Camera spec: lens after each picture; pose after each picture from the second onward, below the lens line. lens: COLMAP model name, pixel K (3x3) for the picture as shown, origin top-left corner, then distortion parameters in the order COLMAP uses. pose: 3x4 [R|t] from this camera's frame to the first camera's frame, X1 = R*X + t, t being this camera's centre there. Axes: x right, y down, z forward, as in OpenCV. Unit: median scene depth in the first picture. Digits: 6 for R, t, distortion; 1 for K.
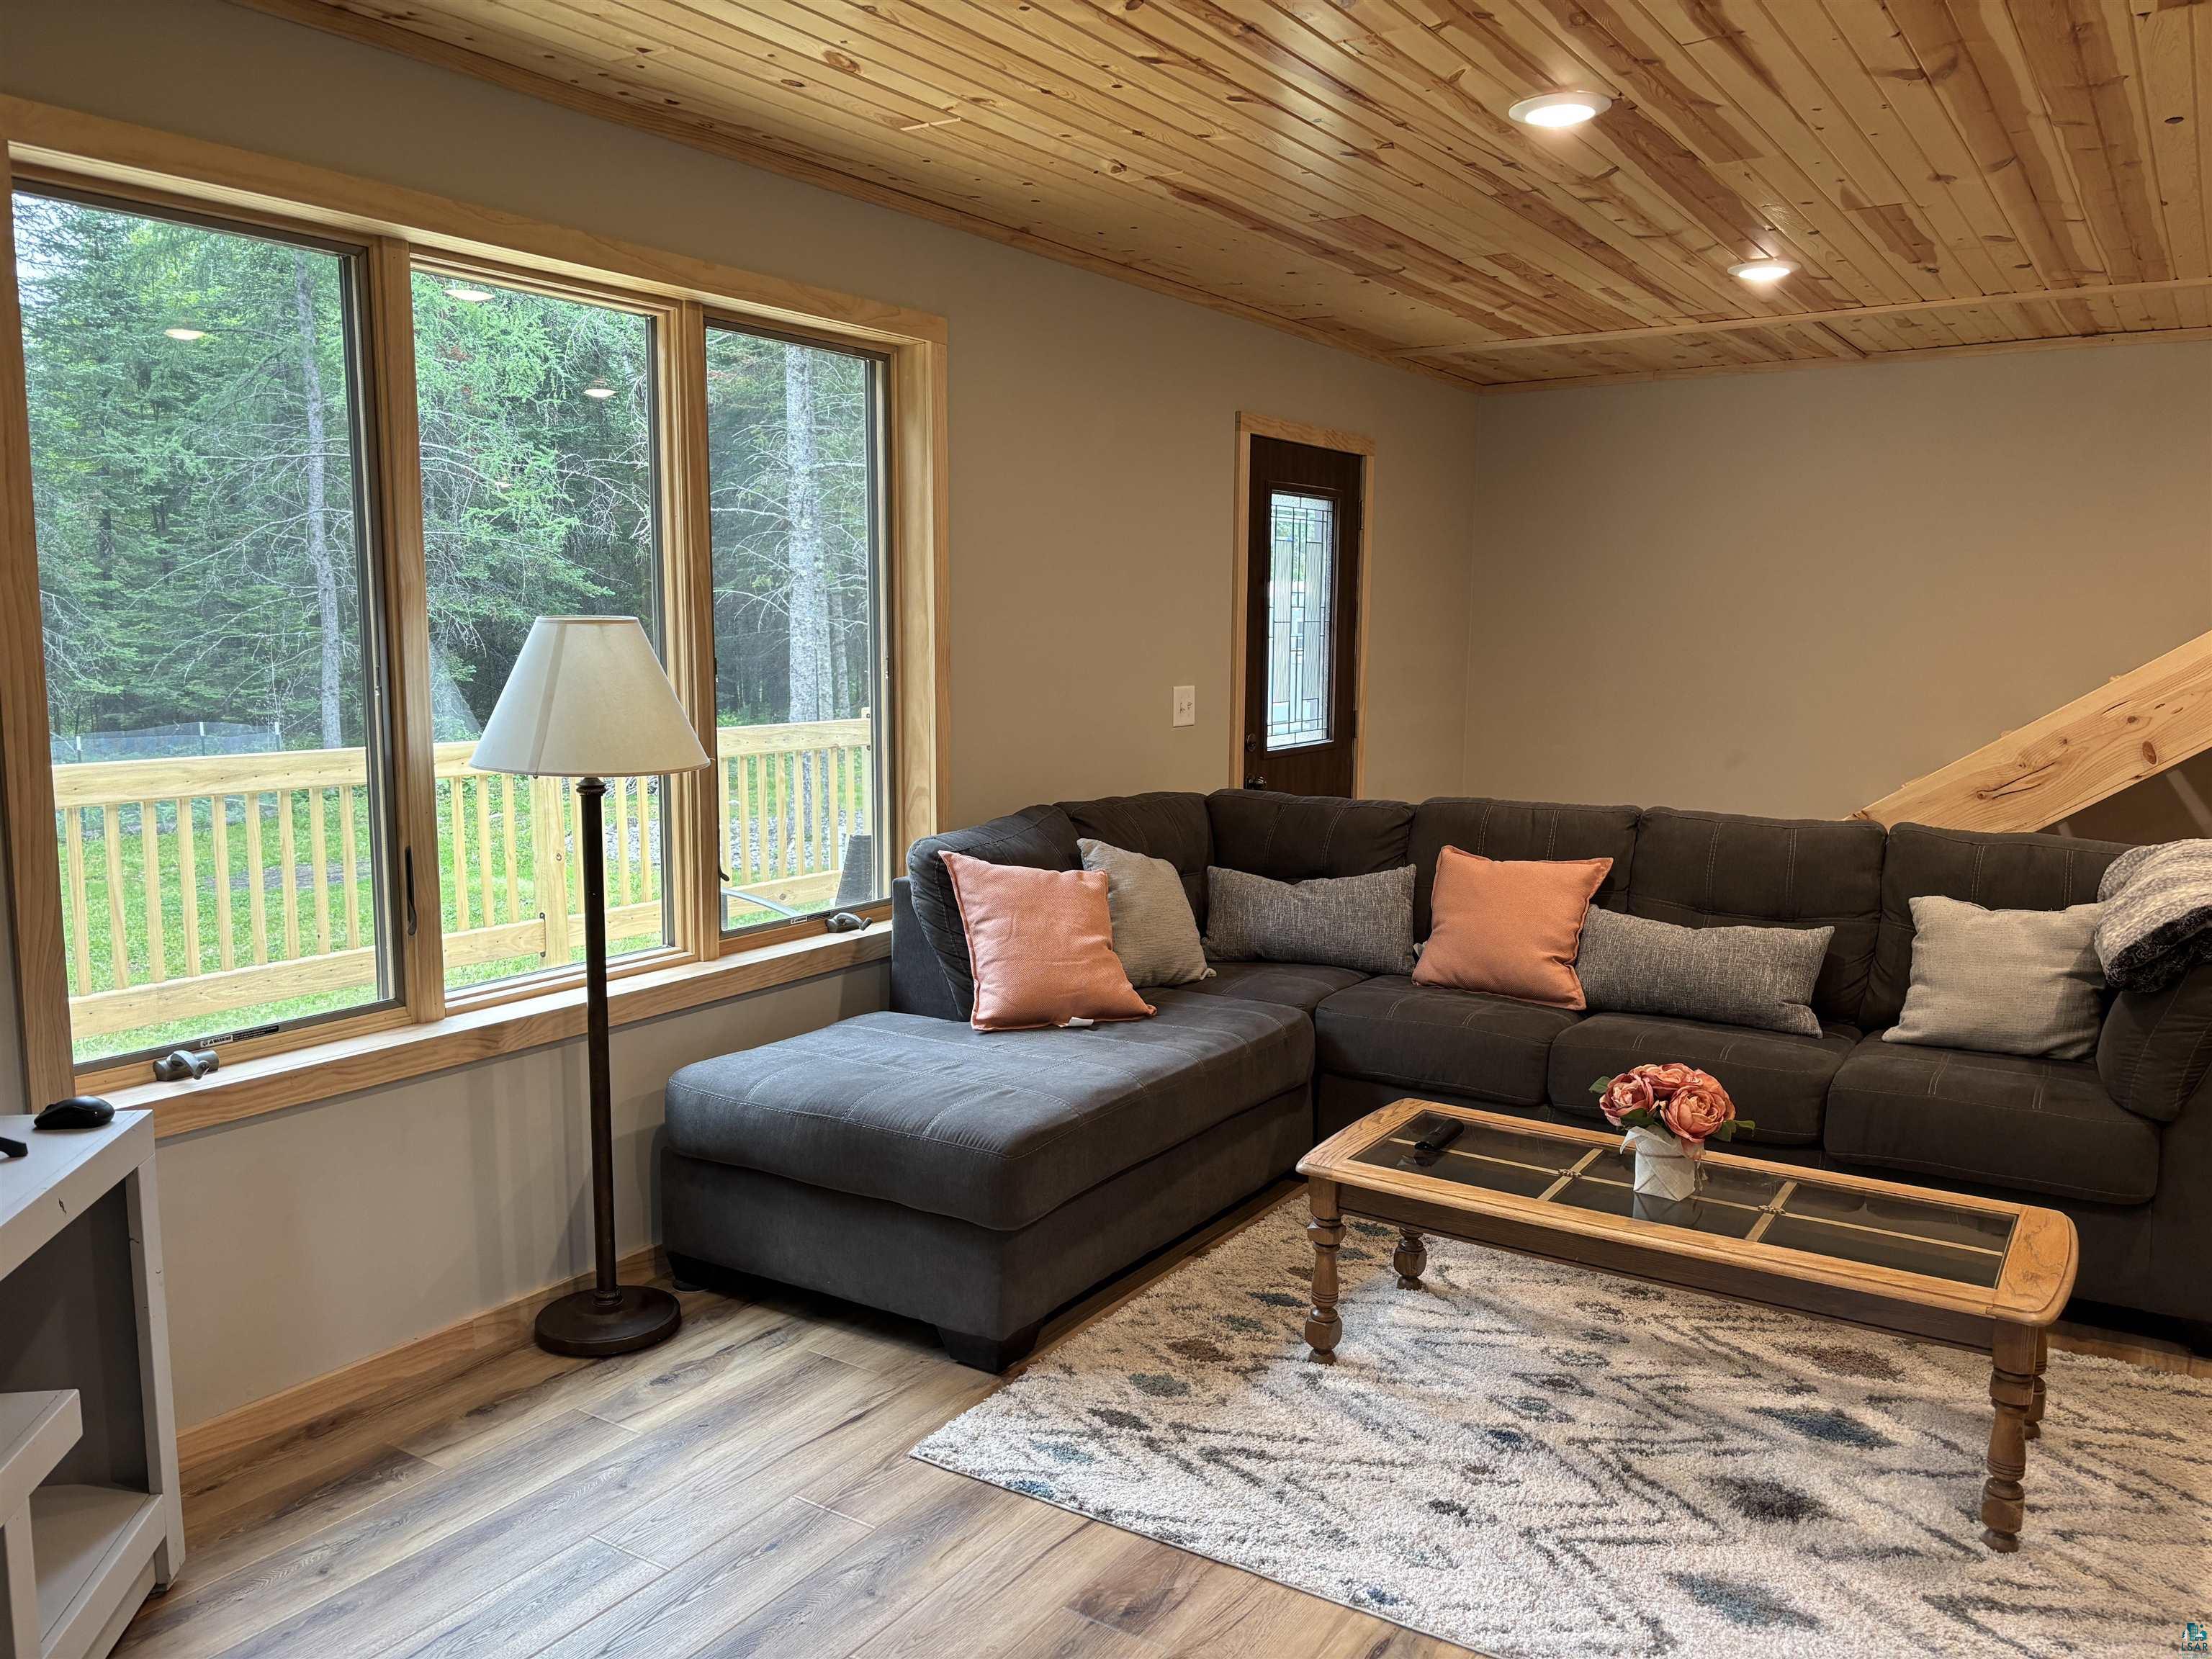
lens RADIAL K [[1686.7, 0, 1106.0], [0, 1686.7, 829.5], [0, 0, 1]] dist [0.081422, -0.095076]
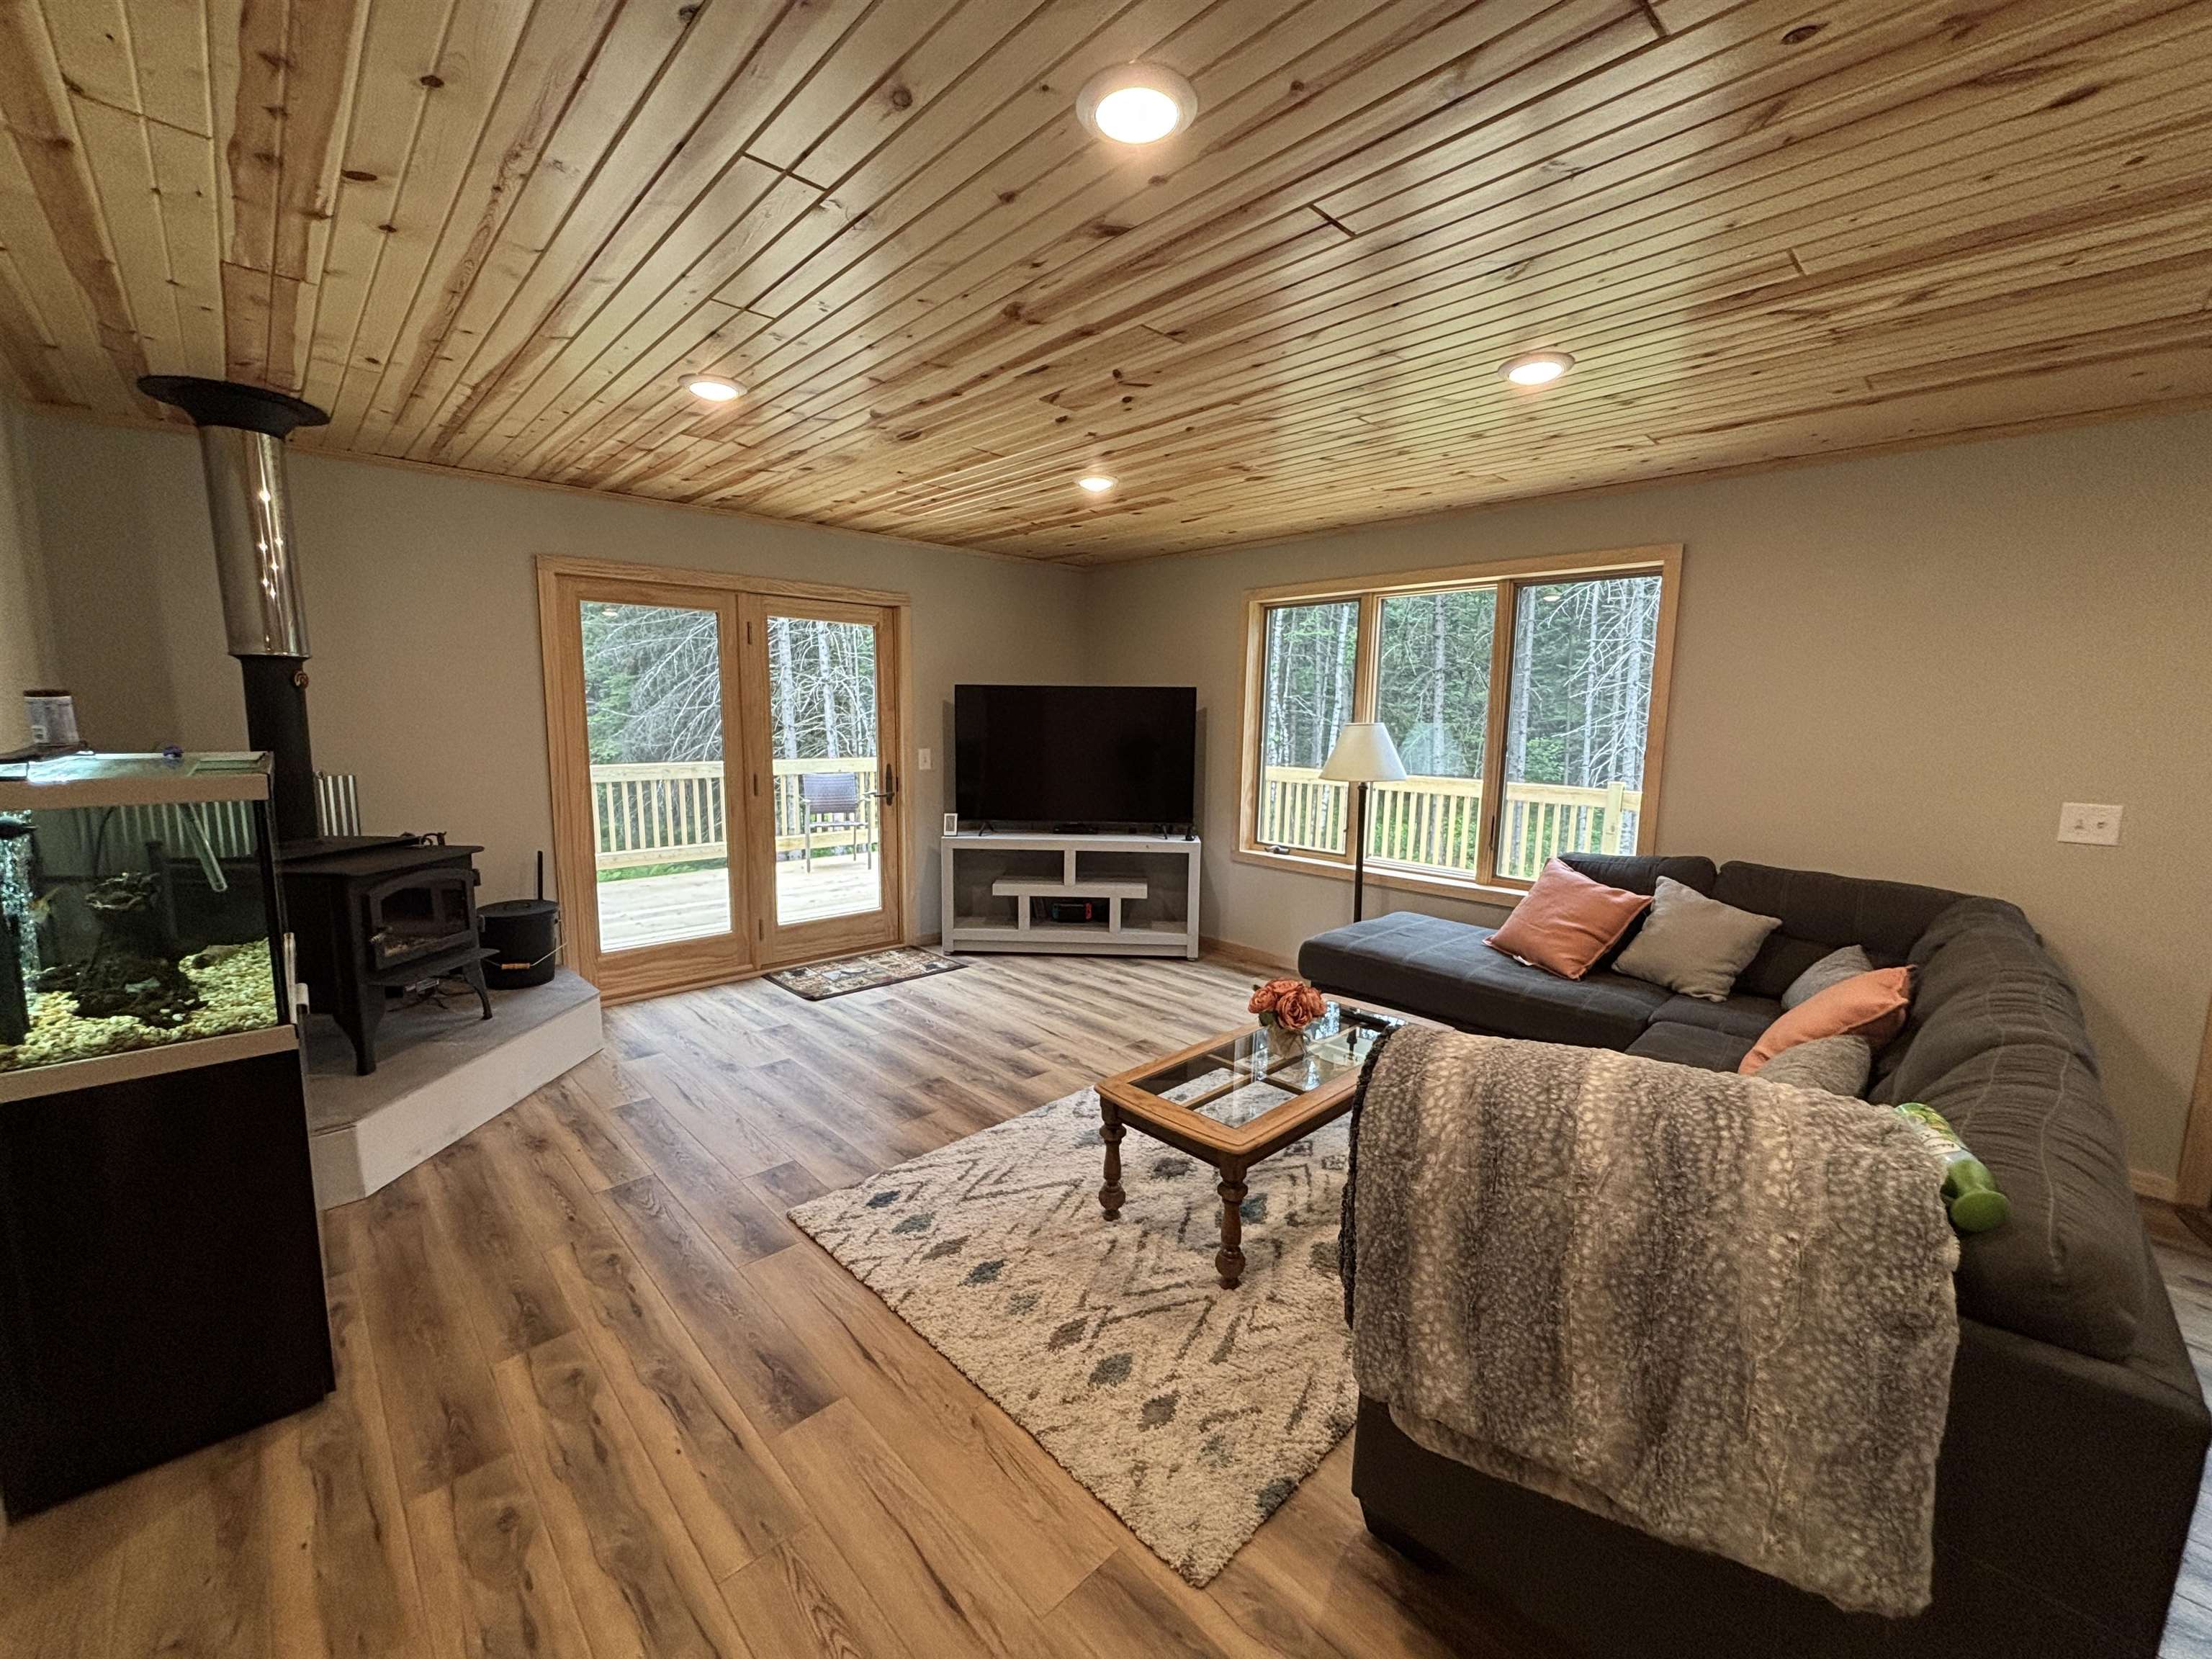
lens RADIAL K [[891.1, 0, 1111.1], [0, 891.1, 845.6], [0, 0, 1]] dist [-0.000646, -0.000618]
pose [[-0.225394, 0.136866, -0.964606, 1.143153], [-0.125896, 0.977691, 0.168140, -0.125935], [0.966099, 0.159338, -0.203135, 0.911532]]
